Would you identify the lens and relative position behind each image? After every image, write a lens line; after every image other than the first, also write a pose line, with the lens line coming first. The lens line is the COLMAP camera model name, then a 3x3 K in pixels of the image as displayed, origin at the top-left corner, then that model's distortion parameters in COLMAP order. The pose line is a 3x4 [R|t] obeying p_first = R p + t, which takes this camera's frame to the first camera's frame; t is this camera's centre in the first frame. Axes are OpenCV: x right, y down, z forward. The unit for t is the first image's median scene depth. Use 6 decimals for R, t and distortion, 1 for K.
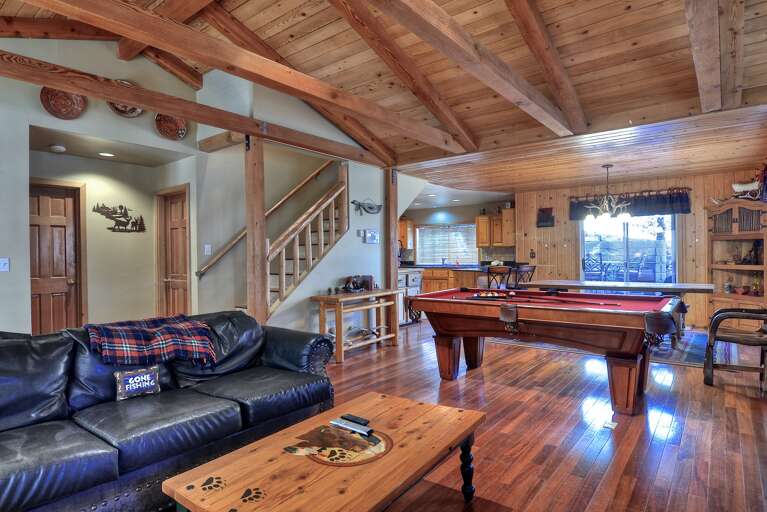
lens RADIAL K [[428.2, 0, 383.5], [0, 428.2, 256.0], [0, 0, 1]] dist [-0.023118, -0.000732]
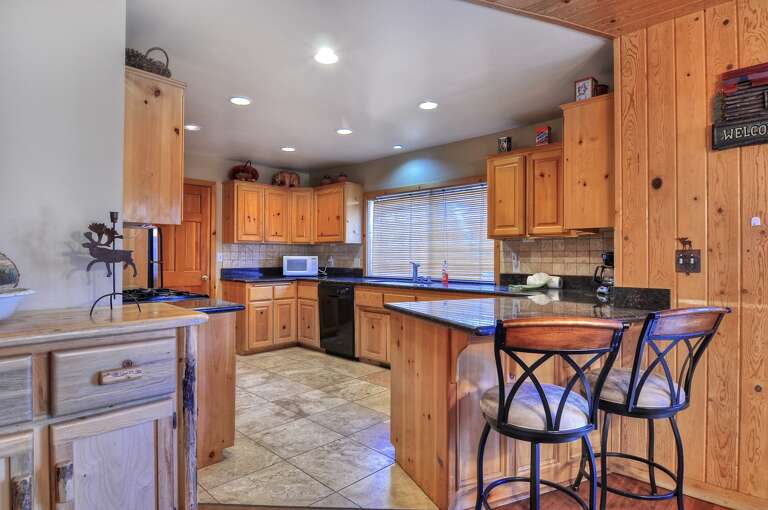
lens RADIAL K [[428.8, 0, 384.0], [0, 428.8, 255.0], [0, 0, 1]] dist [-0.023118, -0.000732]
pose [[0.995812, 0.018697, -0.089493, 0.158842], [-0.019259, 0.999800, -0.005420, -0.000592], [0.089374, 0.007121, 0.995973, 0.609224]]
